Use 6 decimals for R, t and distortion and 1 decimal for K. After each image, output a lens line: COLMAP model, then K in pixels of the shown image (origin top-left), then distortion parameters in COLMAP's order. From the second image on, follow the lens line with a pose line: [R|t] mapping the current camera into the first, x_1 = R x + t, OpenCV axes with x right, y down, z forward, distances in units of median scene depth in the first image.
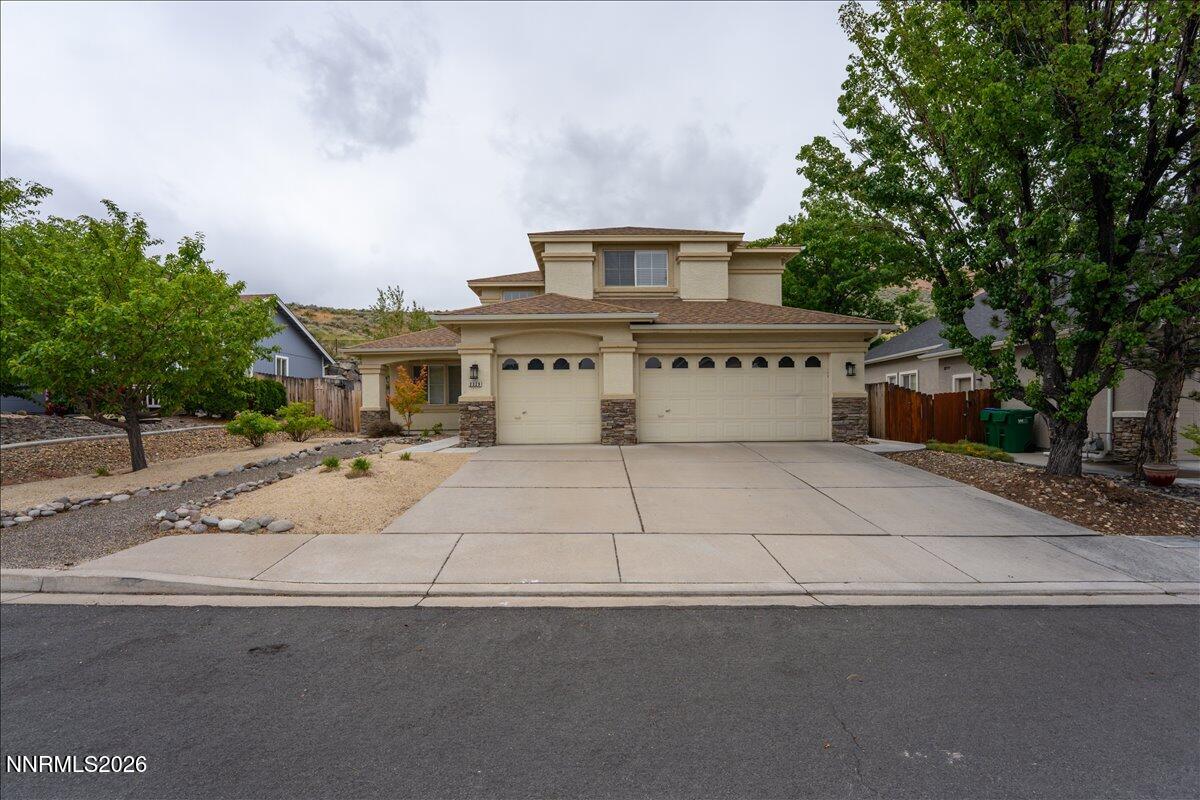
lens RADIAL K [[529.5, 0, 602.5], [0, 529.5, 423.8], [0, 0, 1]] dist [-0.021140, -0.000258]
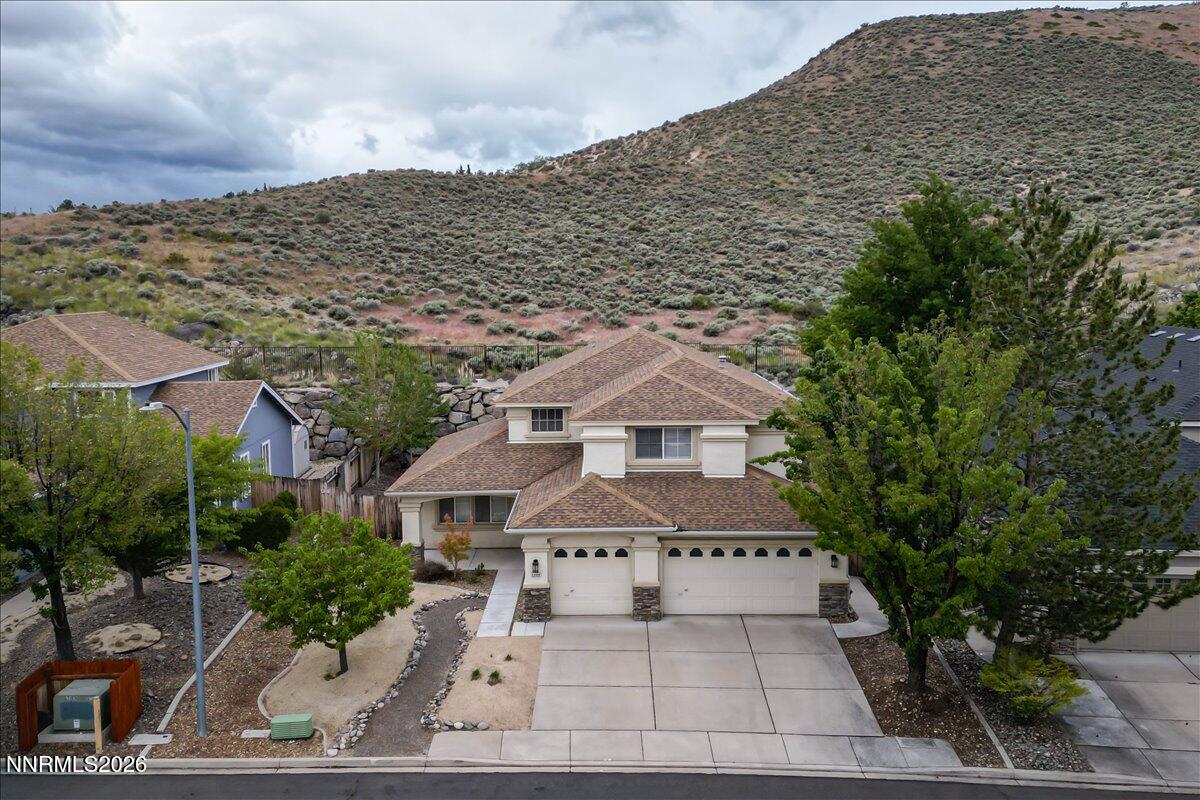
lens RADIAL K [[1084.2, 0, 591.9], [0, 1084.2, 411.9], [0, 0, 1]] dist [0.108781, -0.125530]
pose [[0.999485, 0.001402, -0.032052, -0.018630], [0.002216, 0.993642, 0.112563, -0.757913], [0.032006, -0.112576, 0.993128, -1.565016]]
